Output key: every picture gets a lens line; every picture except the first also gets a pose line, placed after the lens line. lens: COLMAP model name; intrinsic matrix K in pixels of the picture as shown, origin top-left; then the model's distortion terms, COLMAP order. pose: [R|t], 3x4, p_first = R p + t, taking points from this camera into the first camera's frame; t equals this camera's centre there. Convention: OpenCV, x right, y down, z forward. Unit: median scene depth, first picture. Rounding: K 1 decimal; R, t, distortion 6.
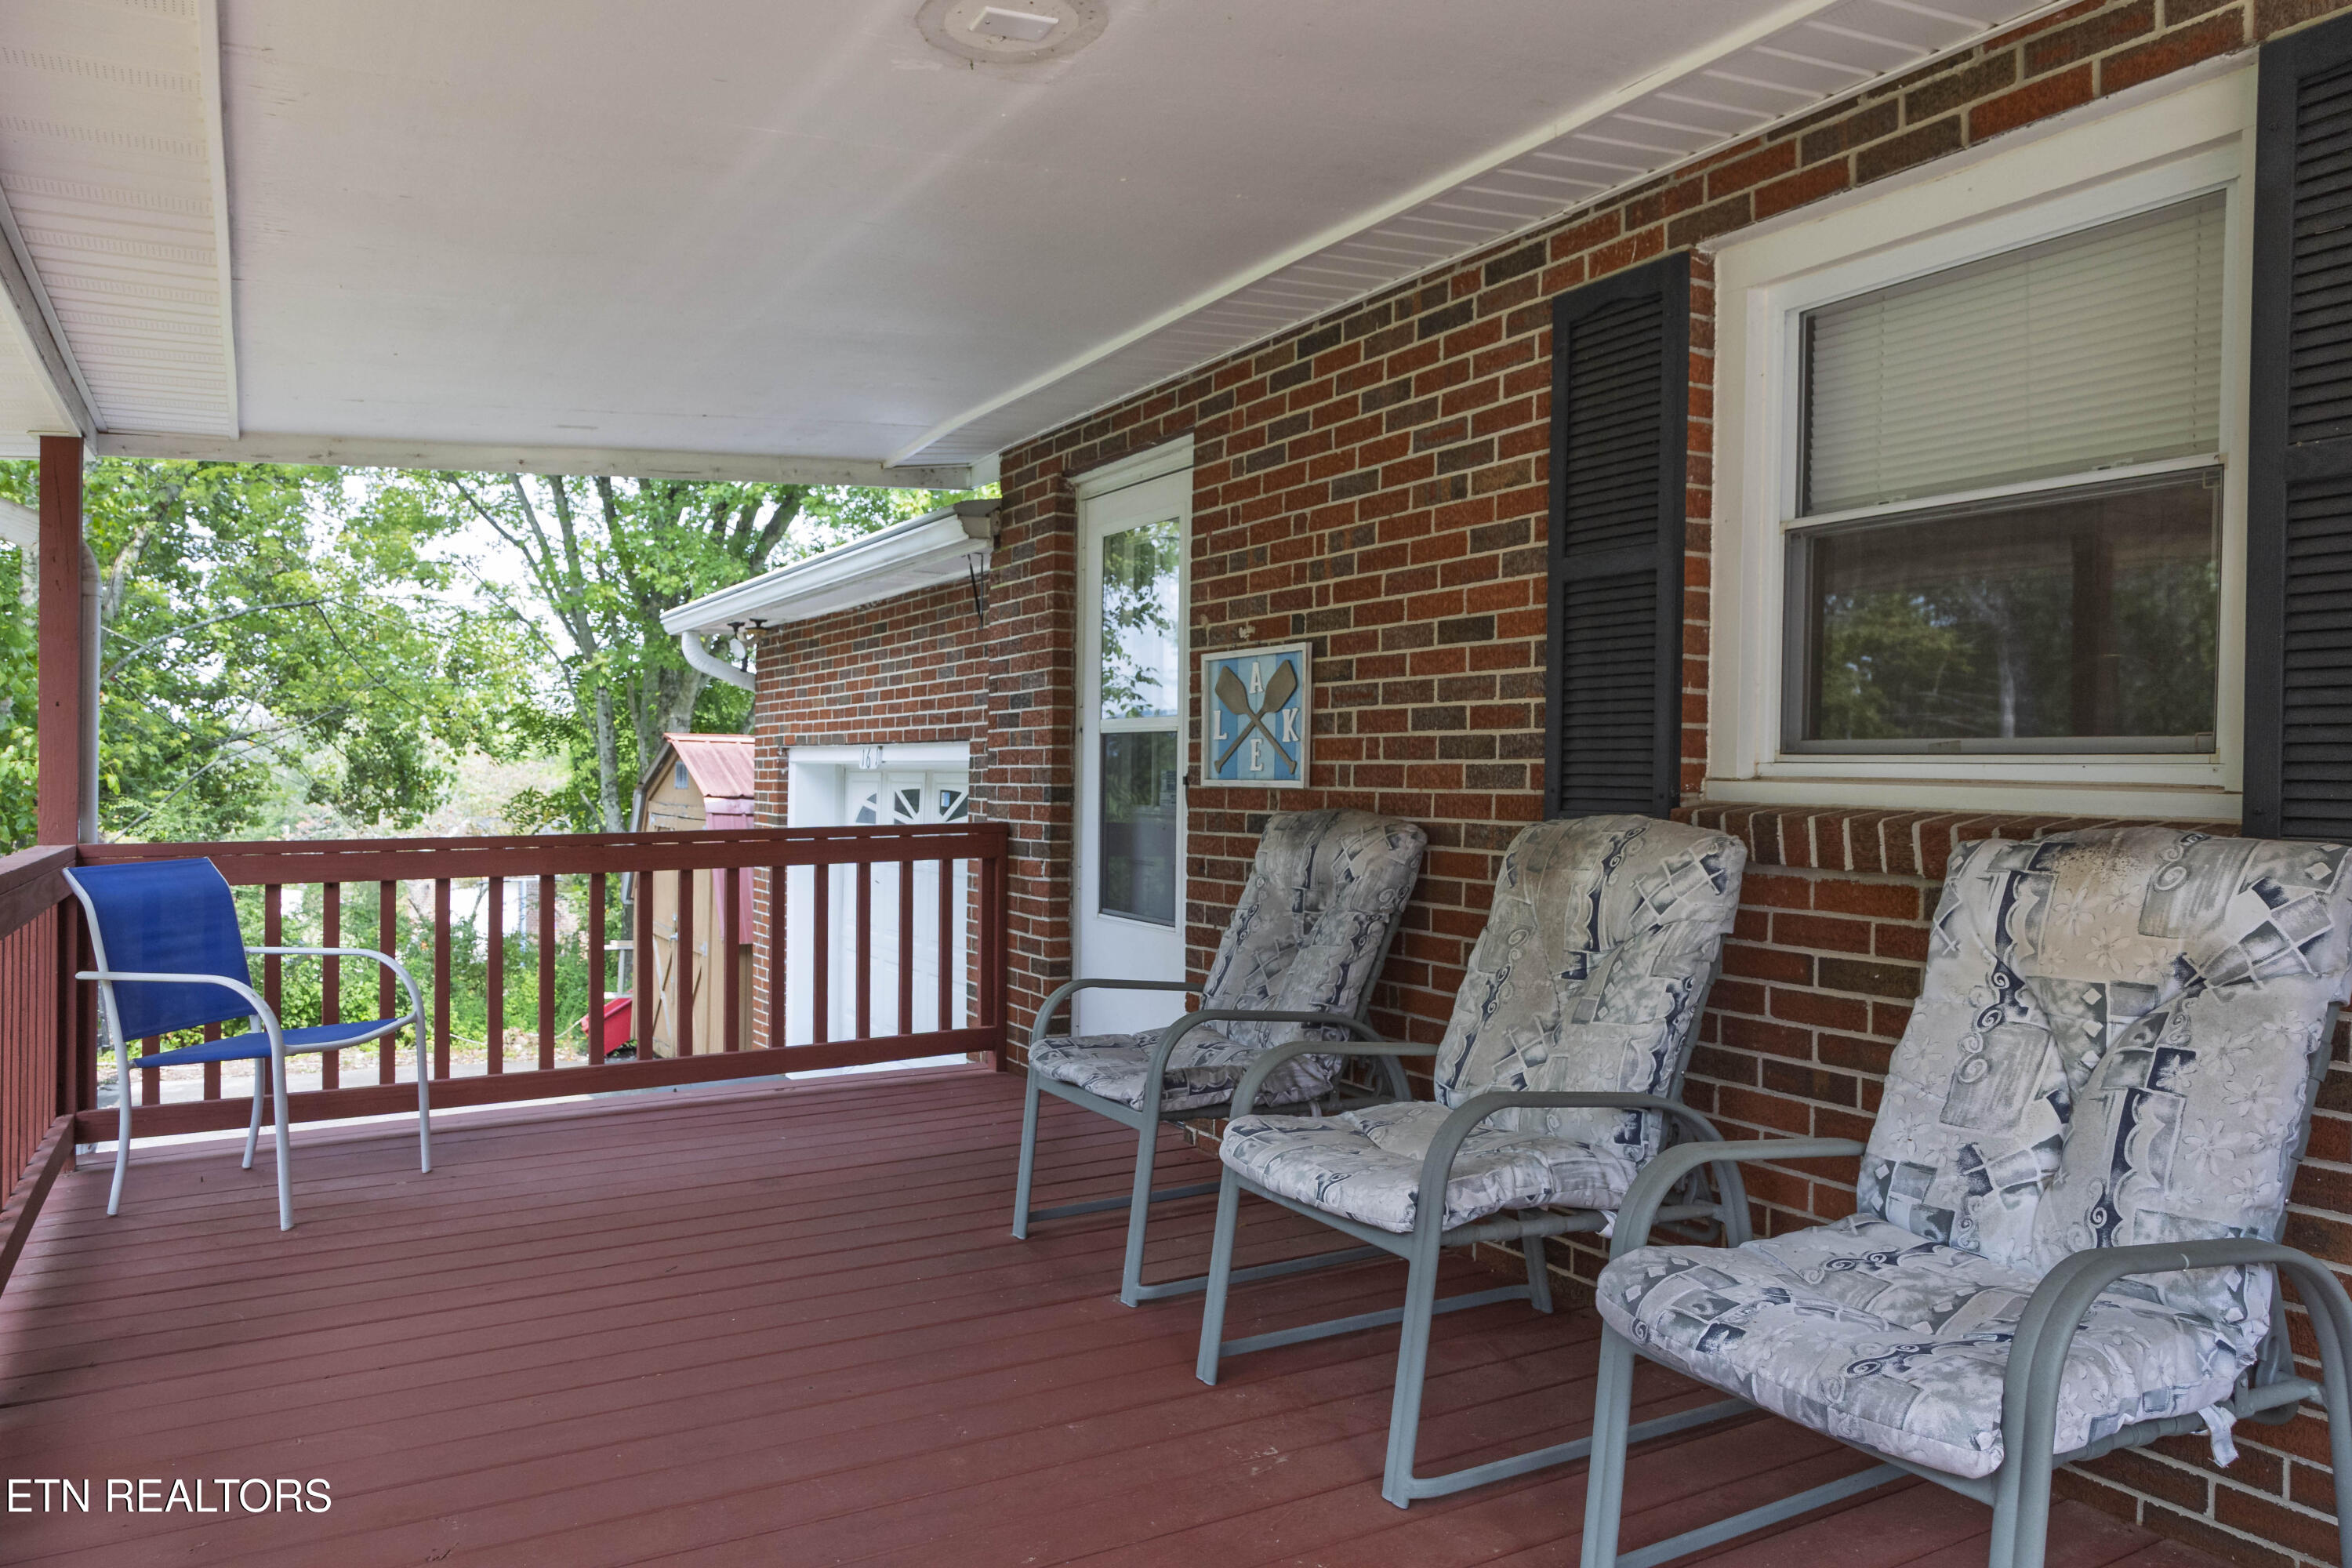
lens RADIAL K [[1612.4, 0, 1174.7], [0, 1612.4, 785.2], [0, 0, 1]] dist [0.001242, -0.000482]
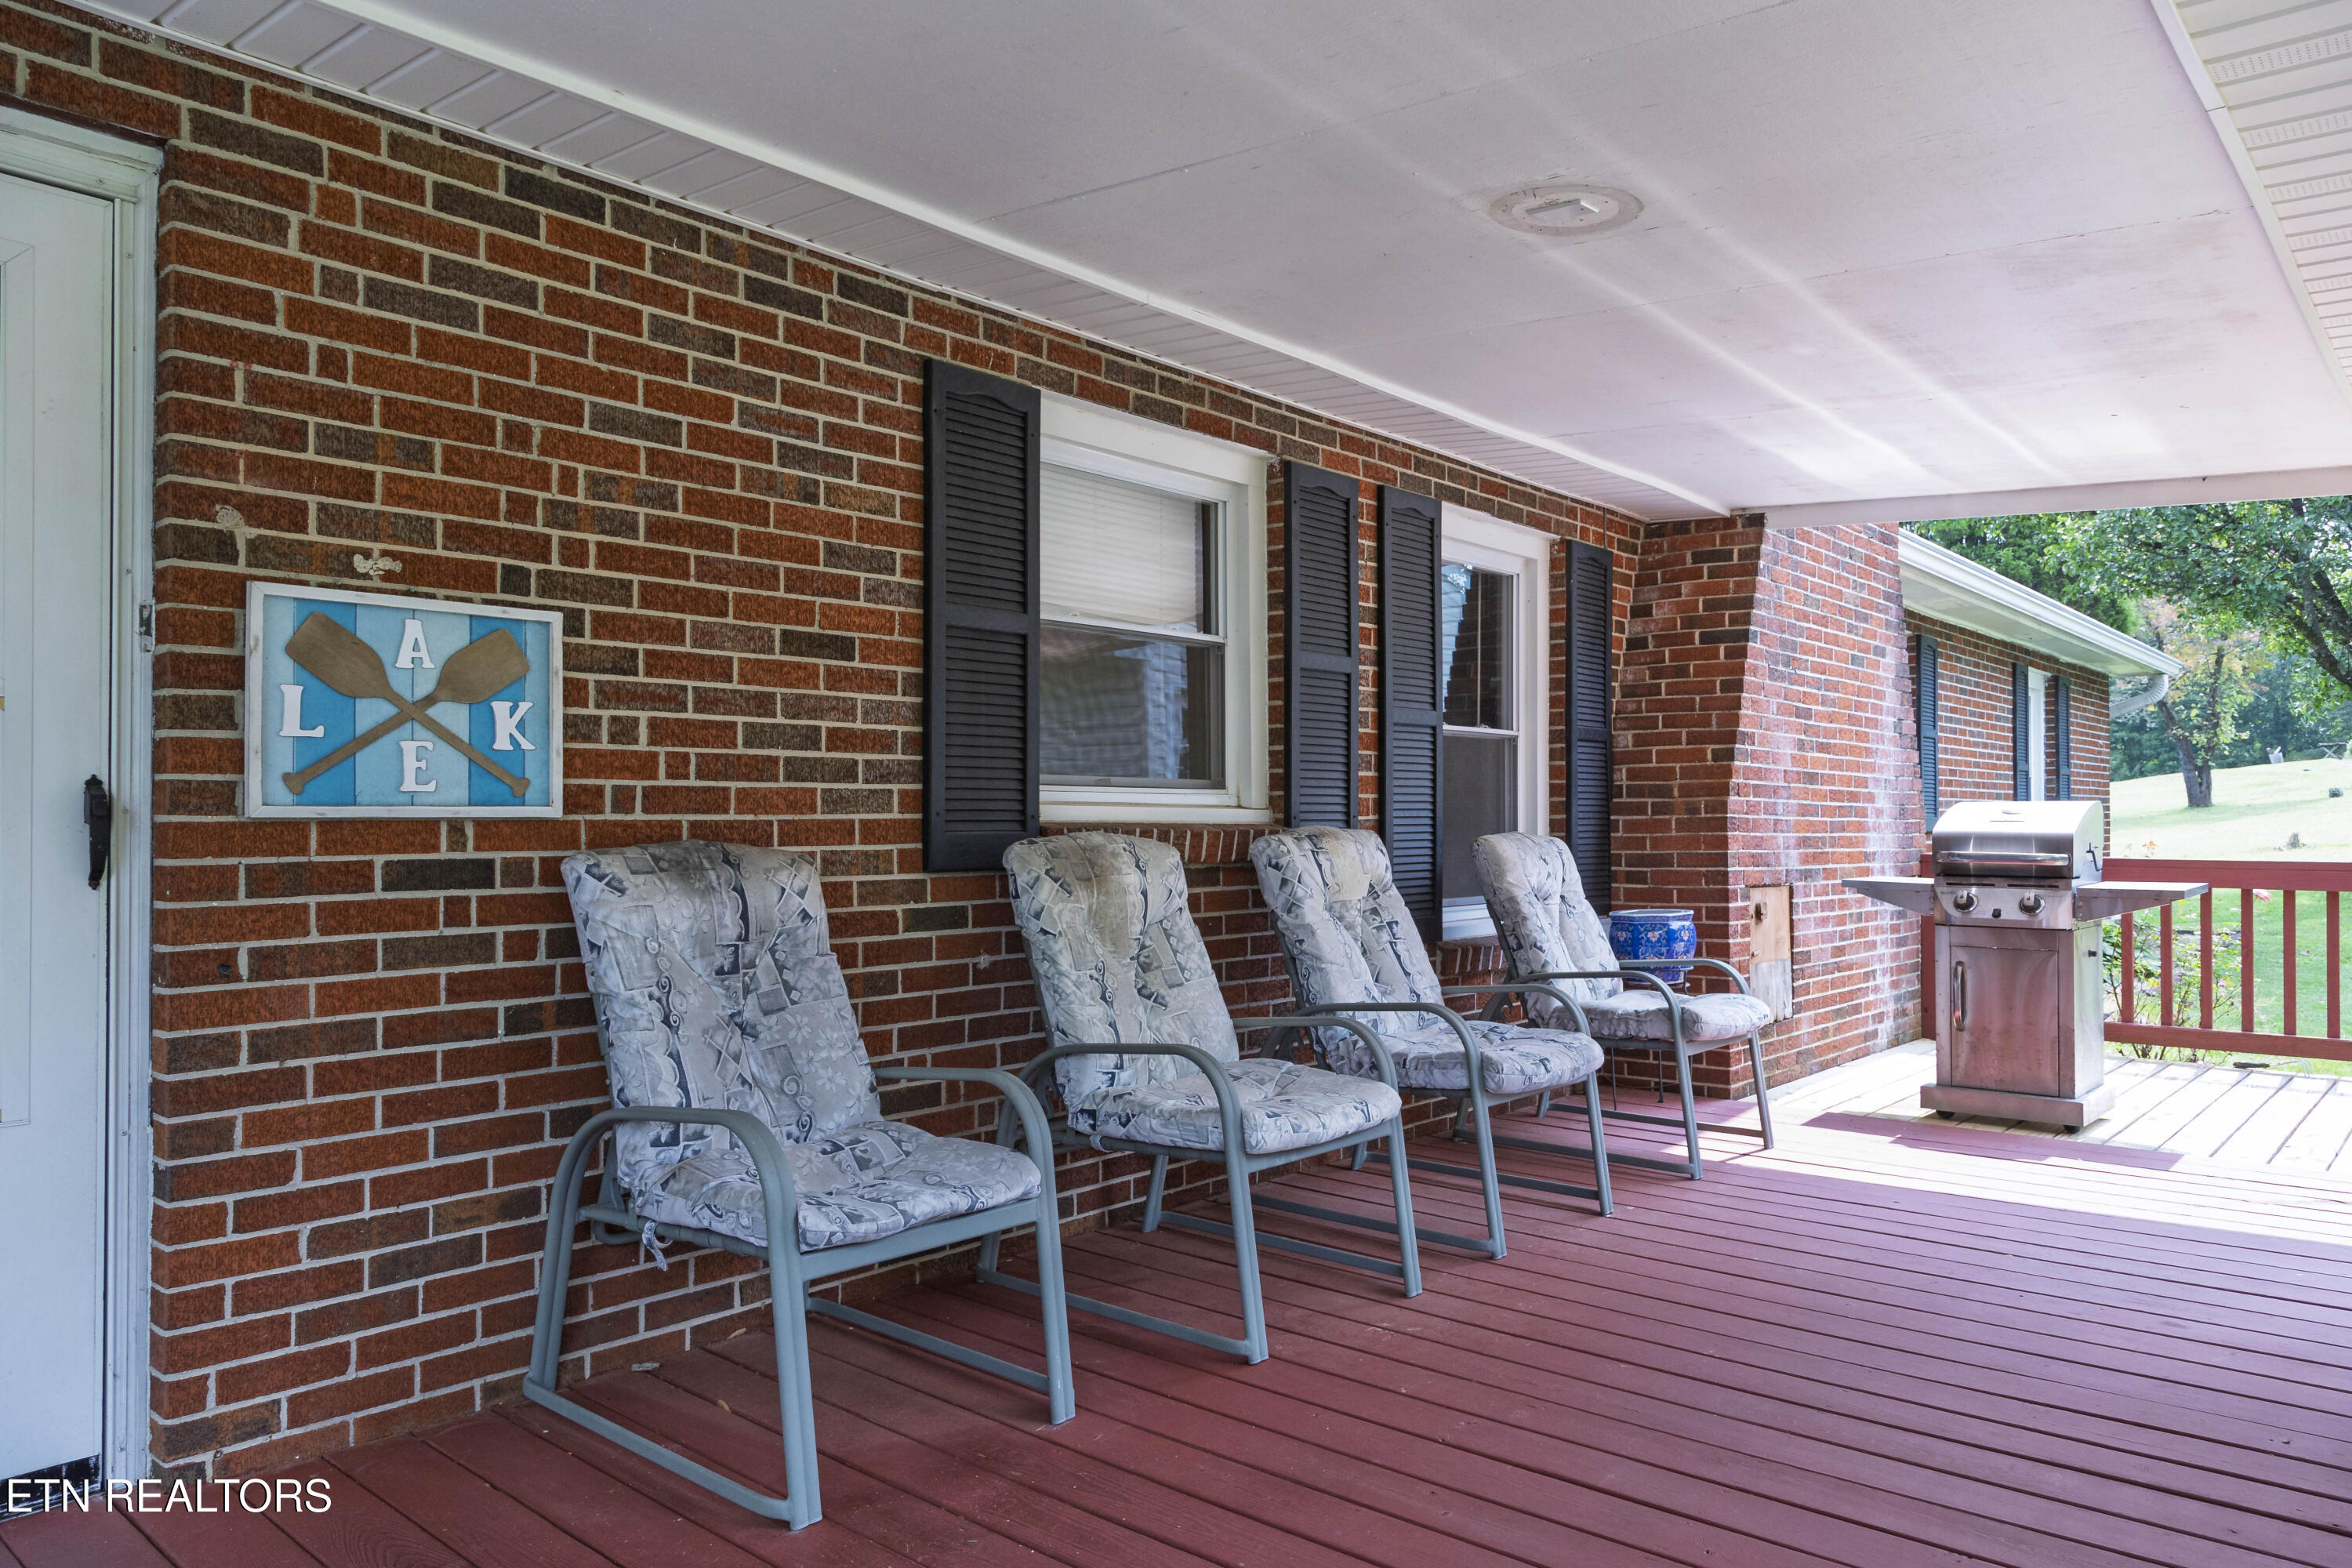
lens RADIAL K [[1612.4, 0, 1174.5], [0, 1612.4, 789.6], [0, 0, 1]] dist [0.001242, -0.000482]
pose [[-0.337450, 0.003460, 0.941337, -0.755510], [0.001347, 0.999994, -0.003193, -0.008520], [-0.941342, 0.000191, -0.337453, 1.091621]]
